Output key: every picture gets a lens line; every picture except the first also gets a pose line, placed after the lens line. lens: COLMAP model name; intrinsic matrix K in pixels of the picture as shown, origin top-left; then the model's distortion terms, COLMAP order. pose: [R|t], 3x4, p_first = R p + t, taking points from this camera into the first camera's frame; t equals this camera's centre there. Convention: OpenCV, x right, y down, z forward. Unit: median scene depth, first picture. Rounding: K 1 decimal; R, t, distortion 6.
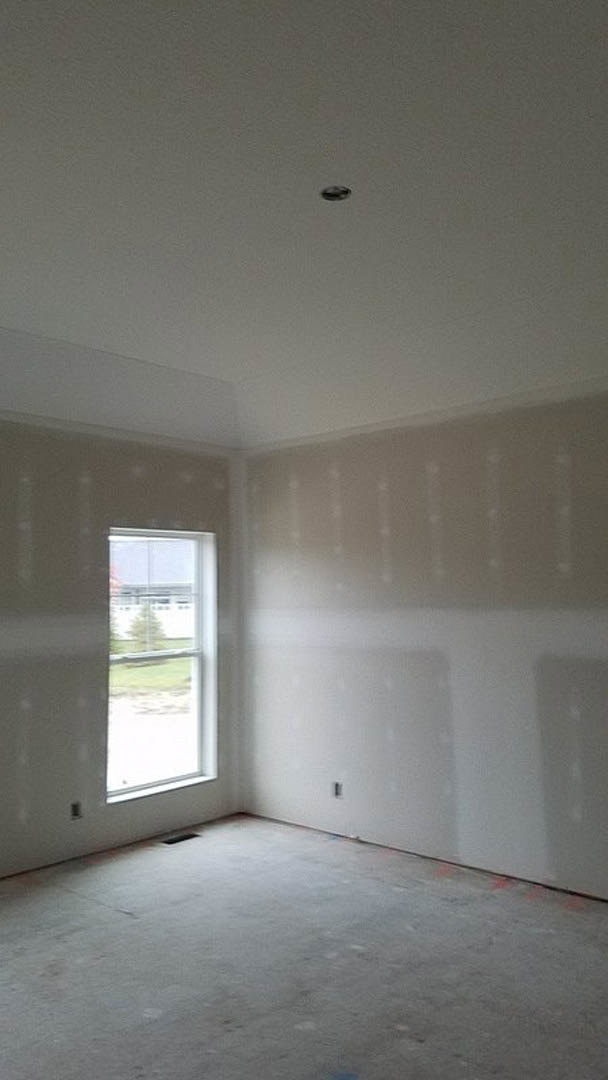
lens RADIAL K [[851.5, 0, 303.1], [0, 851.5, 579.7], [0, 0, 1]] dist [0.310259, -0.652430]
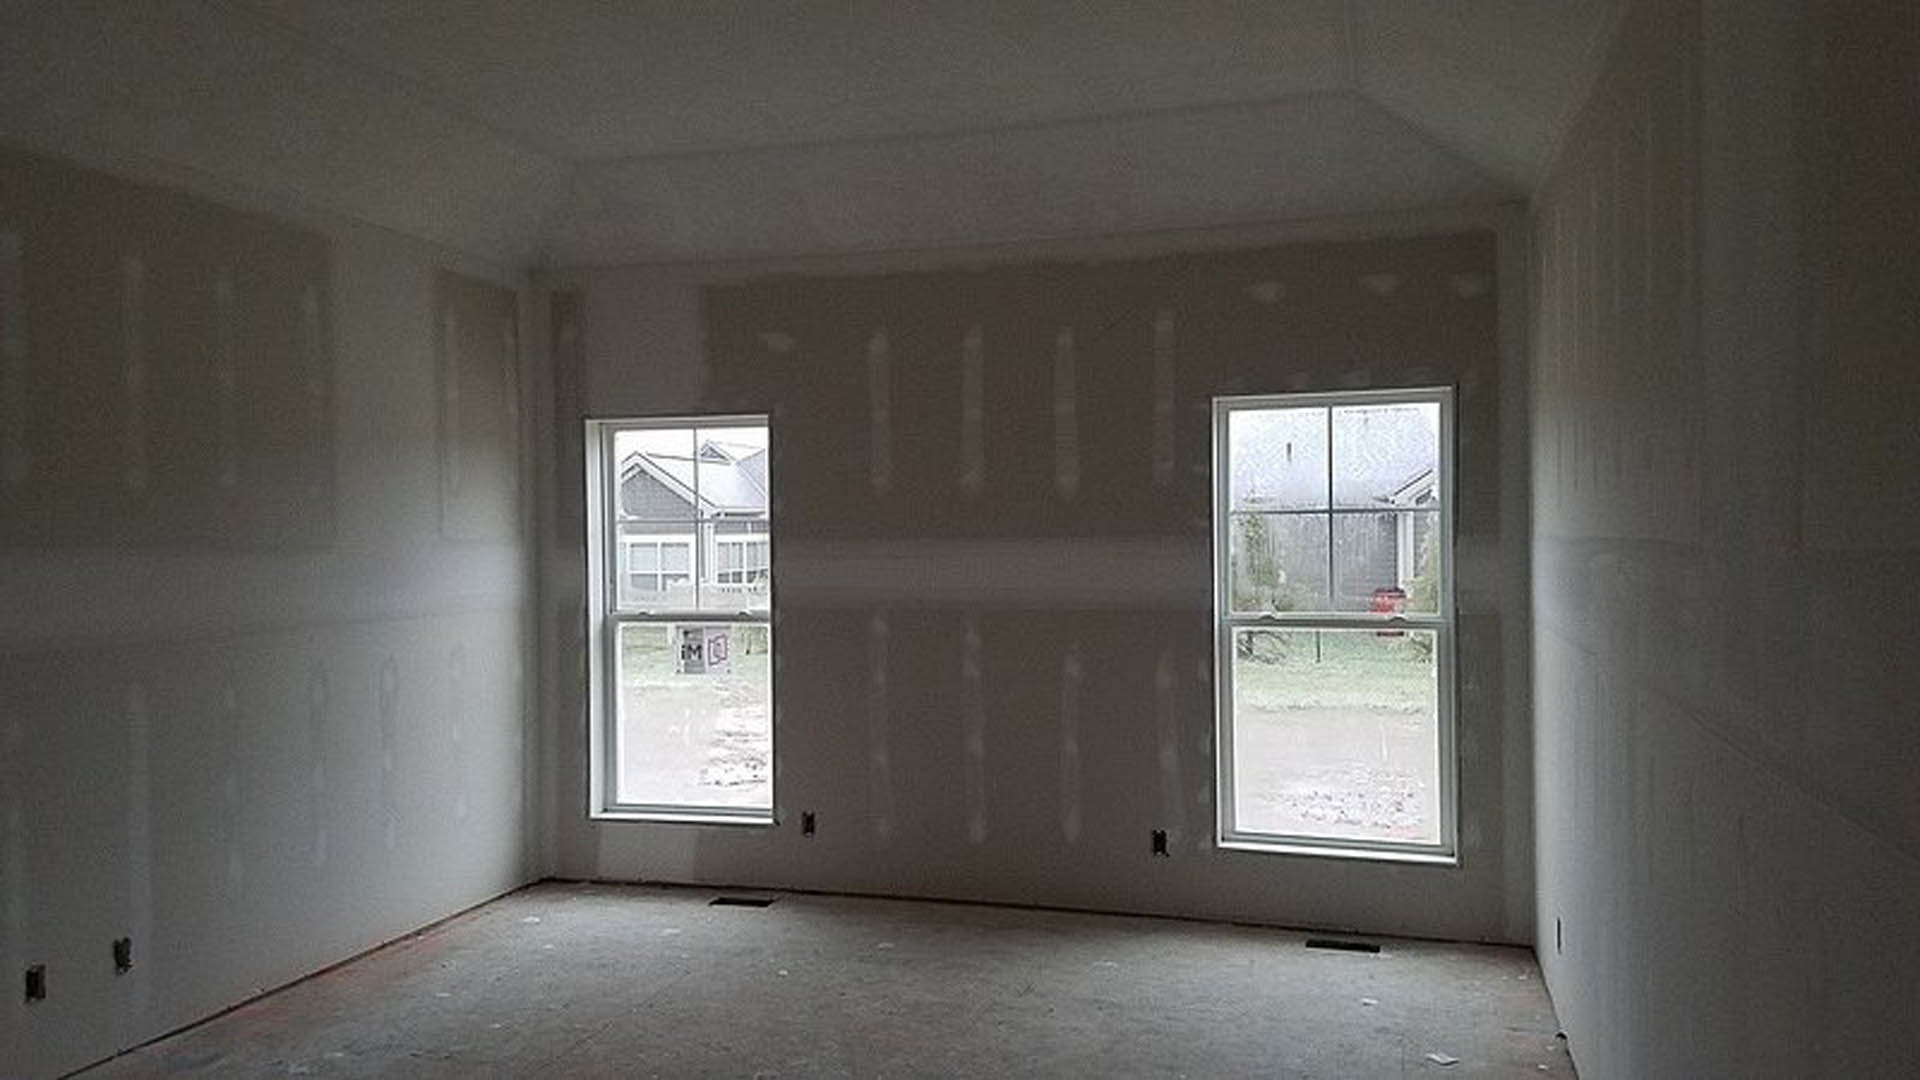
lens RADIAL K [[1513.8, 0, 960.0], [0, 1513.8, 540.0], [0, 0, 1]] dist [0.310259, -0.652430]
pose [[0.430778, 0.021956, -0.902191, 0.829684], [0.020725, 0.999200, 0.034212, -0.002135], [0.902220, -0.033436, 0.429978, 0.463437]]
